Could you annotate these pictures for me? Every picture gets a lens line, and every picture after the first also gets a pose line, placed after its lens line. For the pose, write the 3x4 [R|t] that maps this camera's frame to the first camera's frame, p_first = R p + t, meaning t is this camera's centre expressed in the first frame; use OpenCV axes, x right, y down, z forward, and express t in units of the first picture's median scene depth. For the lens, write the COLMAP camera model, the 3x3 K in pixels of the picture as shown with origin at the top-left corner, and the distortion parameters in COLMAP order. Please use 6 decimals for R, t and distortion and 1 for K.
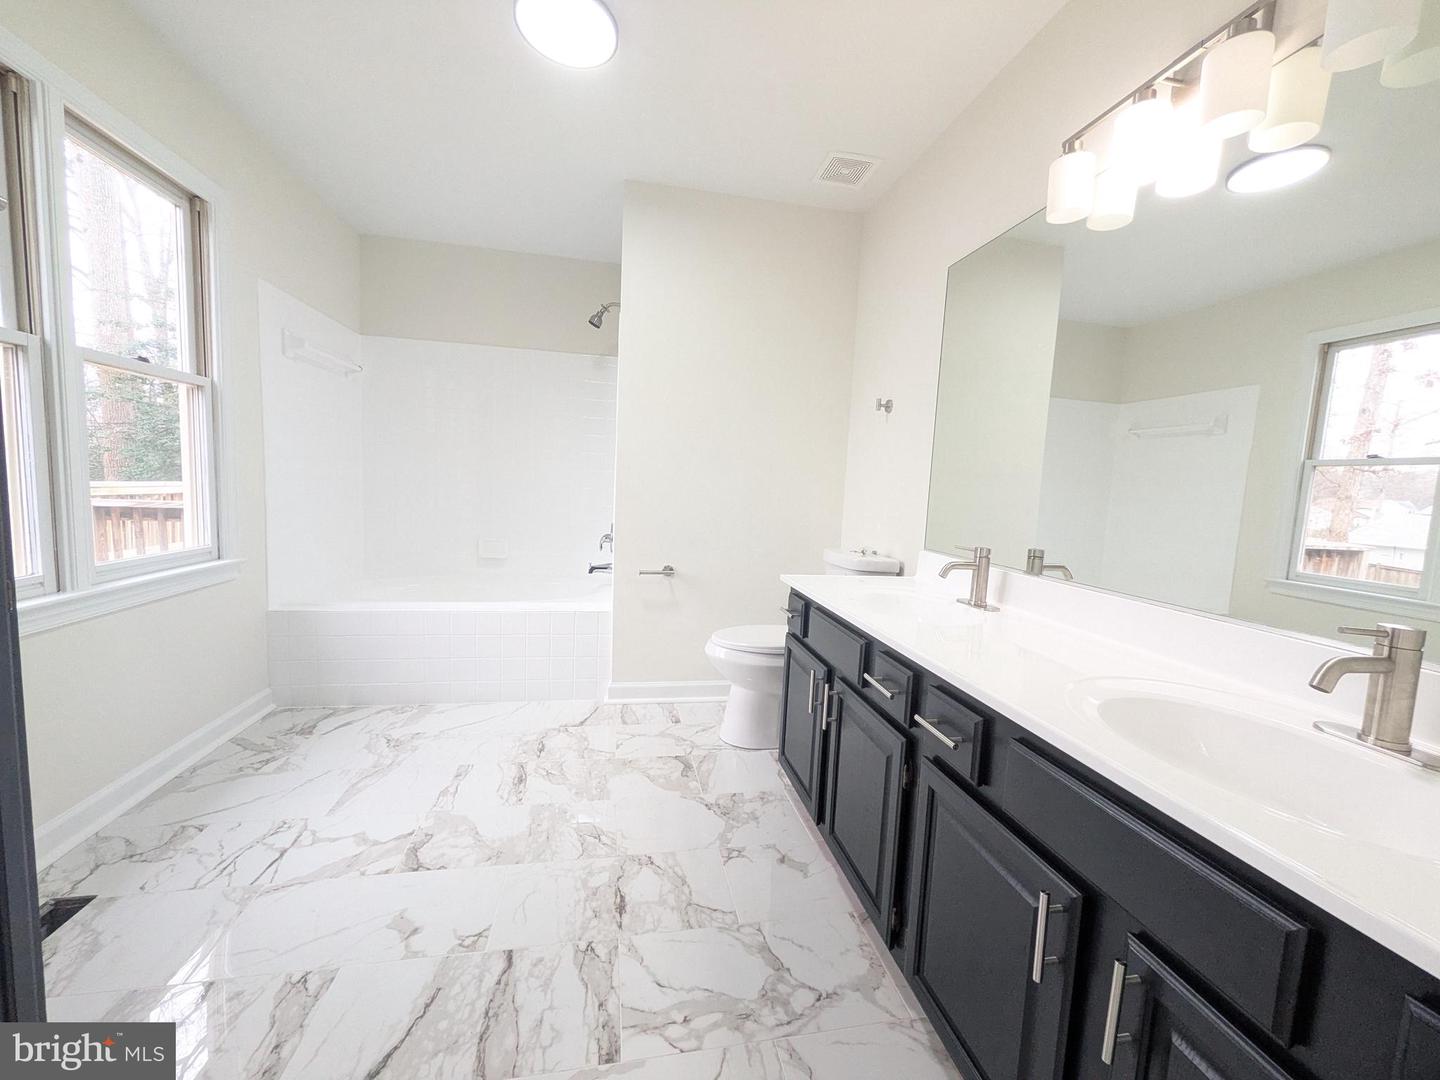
lens RADIAL K [[573.1, 0, 725.5], [0, 573.1, 539.6], [0, 0, 1]] dist [0.000536, 0.000123]
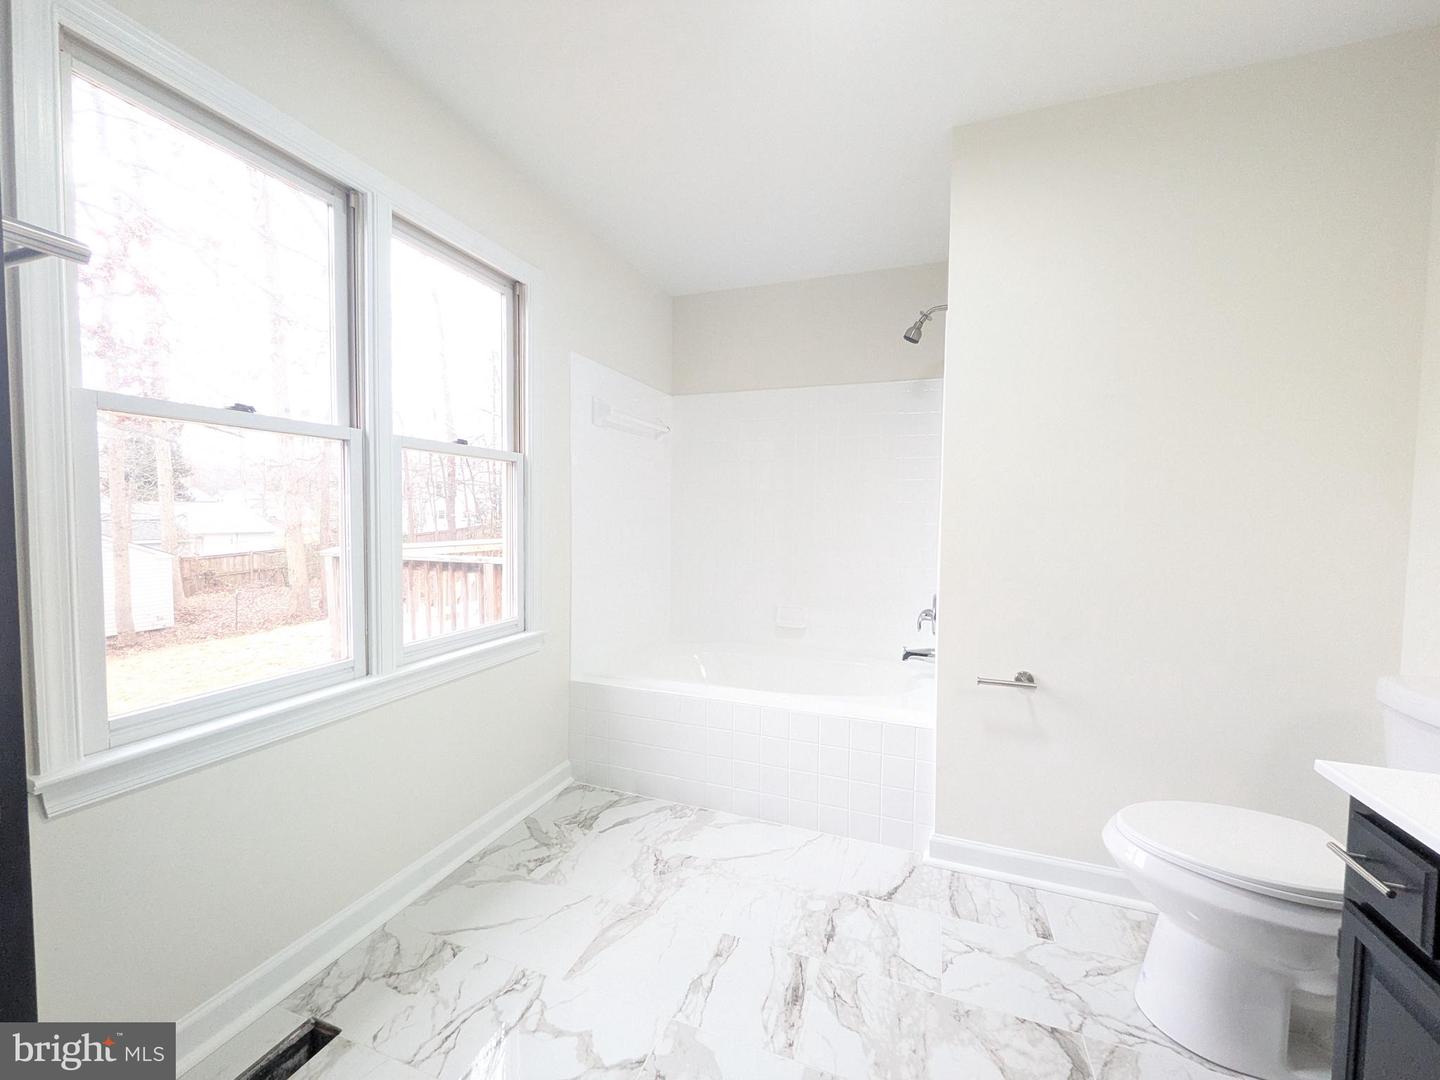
lens RADIAL K [[573.1, 0, 722.1], [0, 573.1, 539.6], [0, 0, 1]] dist [0.000536, 0.000123]
pose [[0.853588, -0.012310, -0.520803, -0.069508], [-0.023831, 0.997752, -0.062642, -0.074974], [0.520403, 0.065881, 0.851375, 0.333485]]
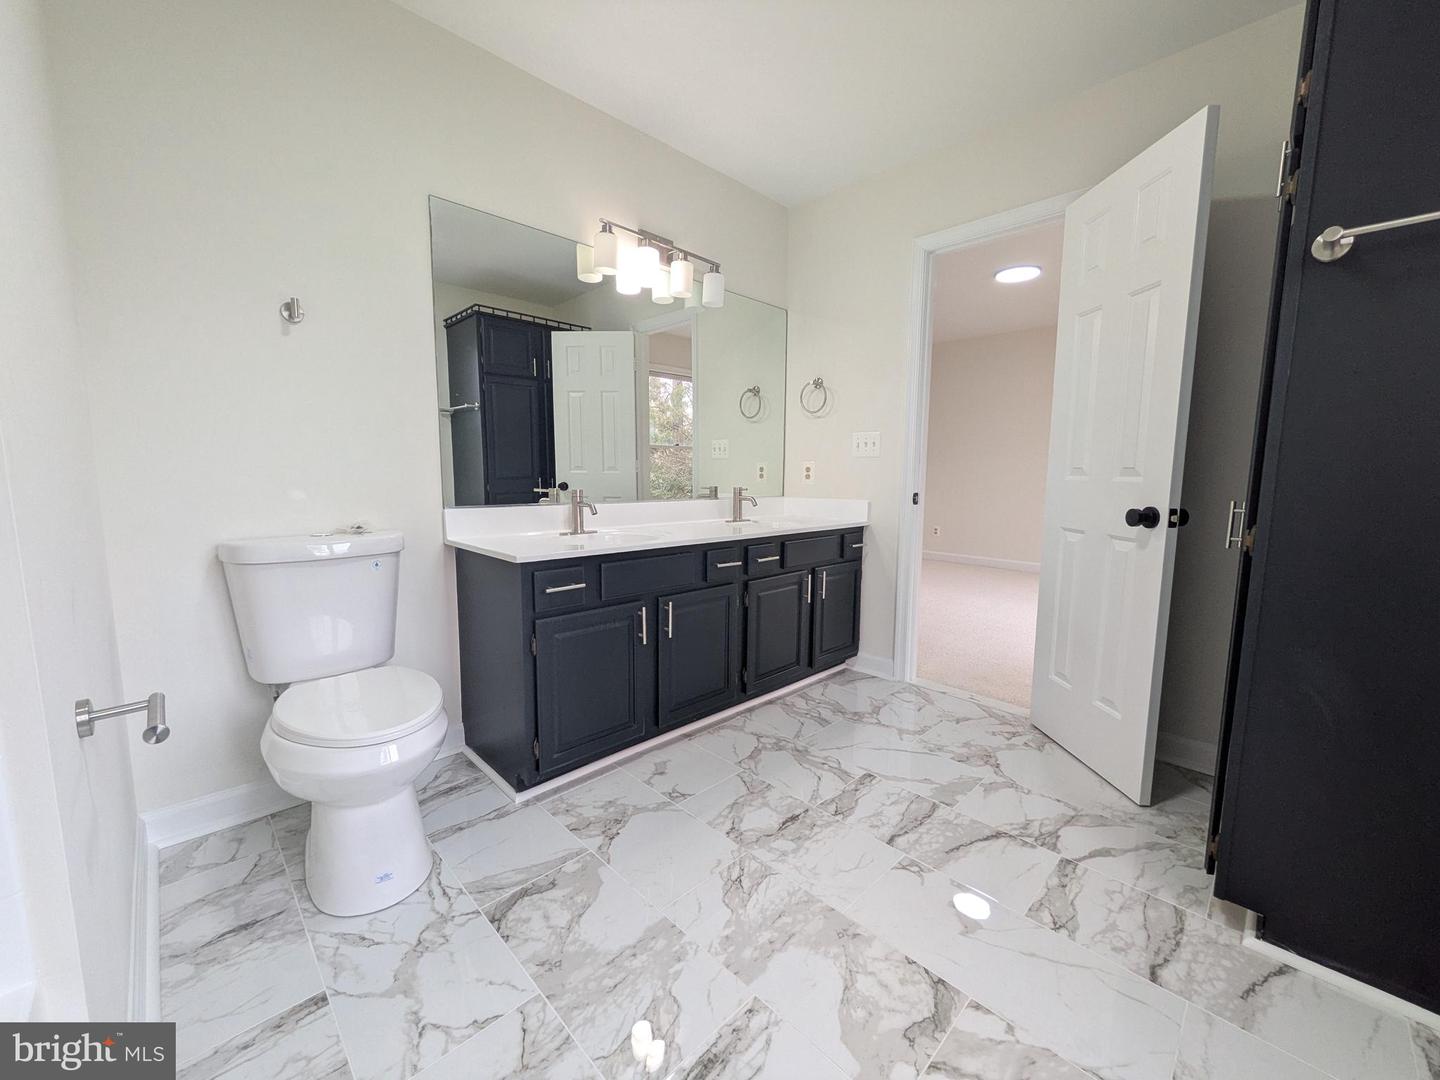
lens RADIAL K [[573.1, 0, 723.3], [0, 573.1, 538.4], [0, 0, 1]] dist [0.000536, 0.000123]
pose [[-0.548691, -0.152701, 0.821962, -0.679943], [0.047612, 0.975875, 0.213077, -0.112728], [-0.834669, 0.156048, -0.528183, 1.152344]]
